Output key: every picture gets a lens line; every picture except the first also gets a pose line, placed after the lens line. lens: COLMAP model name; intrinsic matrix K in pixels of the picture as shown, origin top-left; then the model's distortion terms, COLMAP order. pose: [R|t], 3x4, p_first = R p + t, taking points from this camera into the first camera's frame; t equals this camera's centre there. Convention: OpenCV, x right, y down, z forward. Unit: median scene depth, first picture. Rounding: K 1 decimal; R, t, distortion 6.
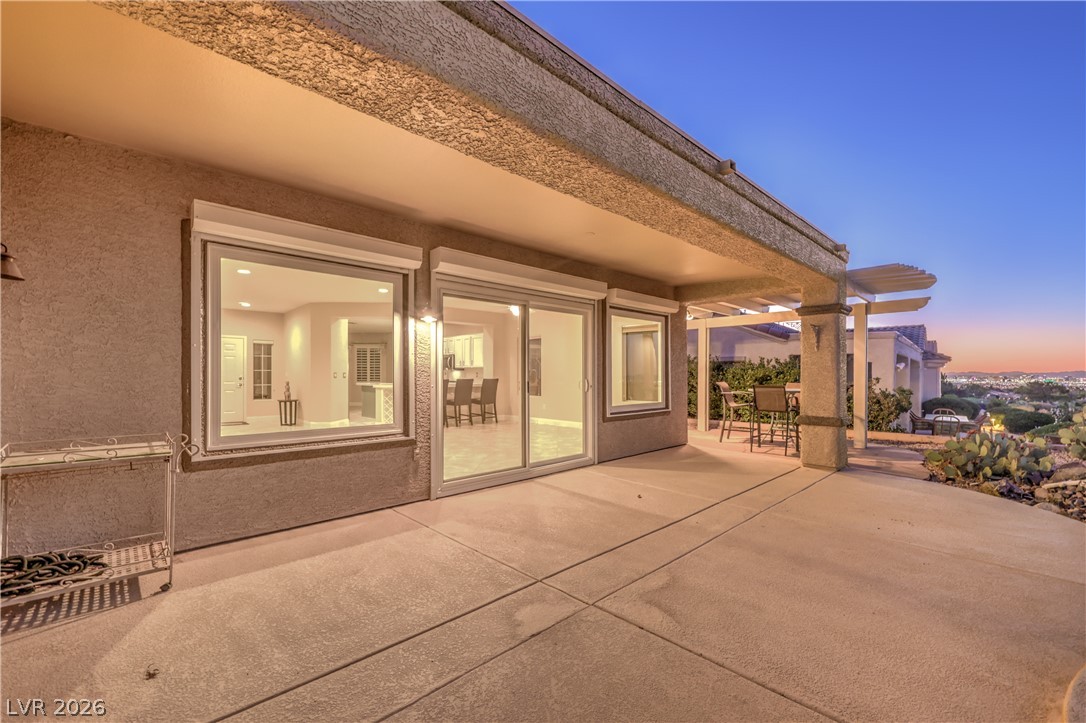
lens RADIAL K [[449.9, 0, 524.3], [0, 449.9, 369.6], [0, 0, 1]] dist [0.001008, 0.000971]
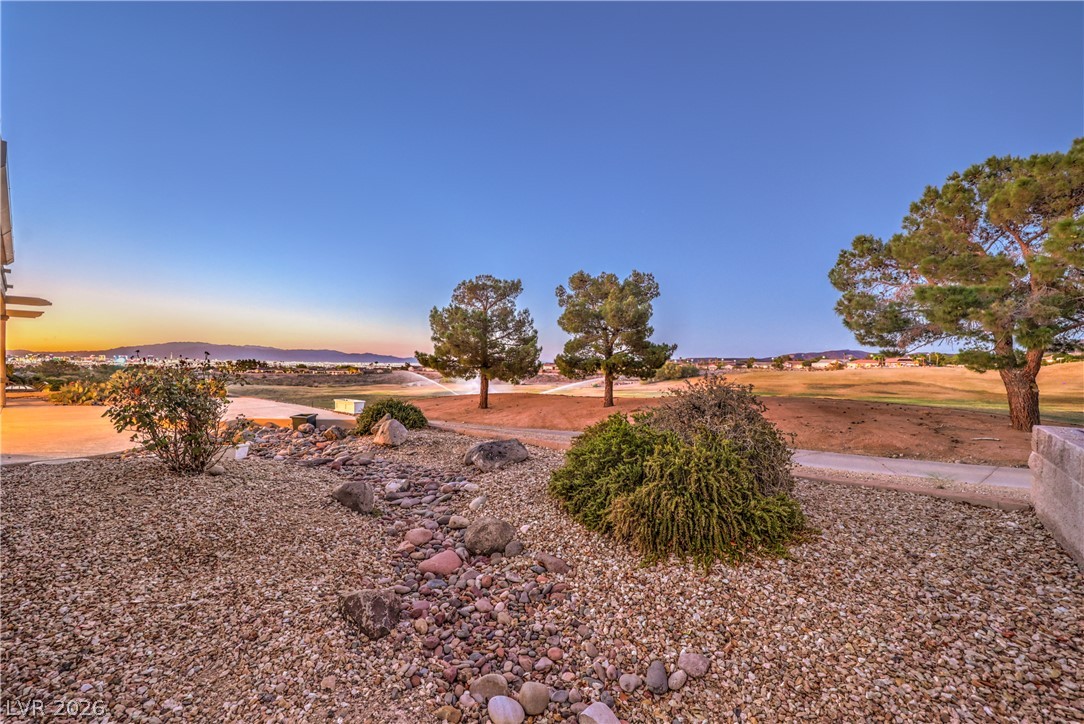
lens RADIAL K [[449.1, 0, 571.3], [0, 449.1, 370.2], [0, 0, 1]] dist [0.001008, 0.000971]
pose [[-0.142236, -0.014961, 0.989720, -1.454596], [-0.031968, 0.999434, 0.010513, -0.015132], [-0.989316, -0.030144, -0.142634, -1.022299]]
